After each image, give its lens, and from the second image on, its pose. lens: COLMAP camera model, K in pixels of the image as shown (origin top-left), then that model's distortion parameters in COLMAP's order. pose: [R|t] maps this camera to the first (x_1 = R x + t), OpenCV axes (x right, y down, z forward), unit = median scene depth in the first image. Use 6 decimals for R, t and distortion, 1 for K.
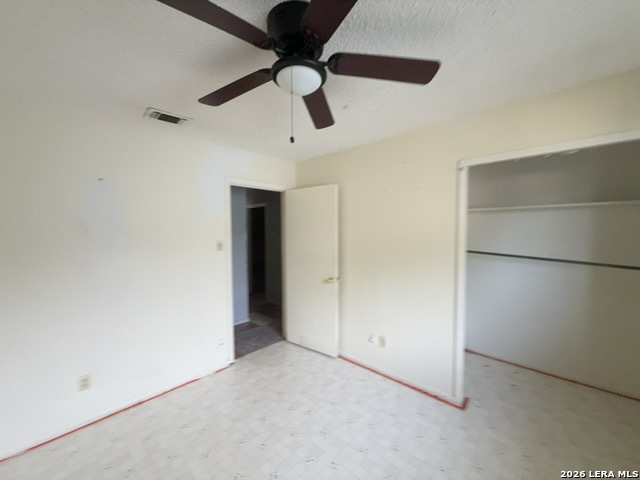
lens RADIAL K [[255.2, 0, 320.0], [0, 255.2, 240.0], [0, 0, 1]] dist [-0.001300, -0.000044]
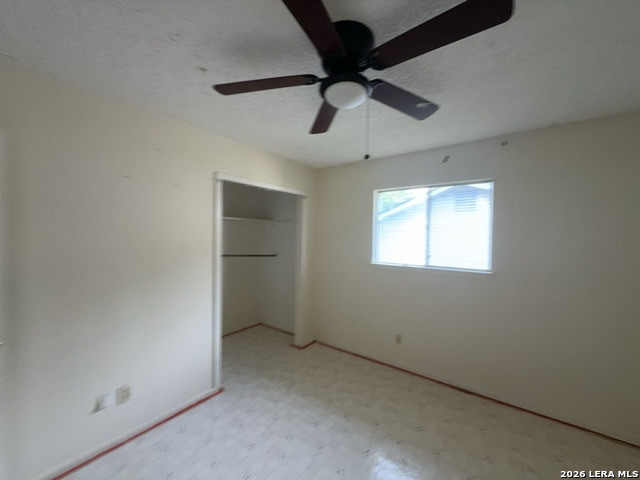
lens RADIAL K [[255.2, 0, 320.0], [0, 255.2, 240.0], [0, 0, 1]] dist [-0.001300, -0.000044]
pose [[-0.118420, -0.009672, 0.992916, -0.596477], [0.024989, 0.999607, 0.012718, -0.015878], [-0.992649, 0.026318, -0.118132, 0.651941]]
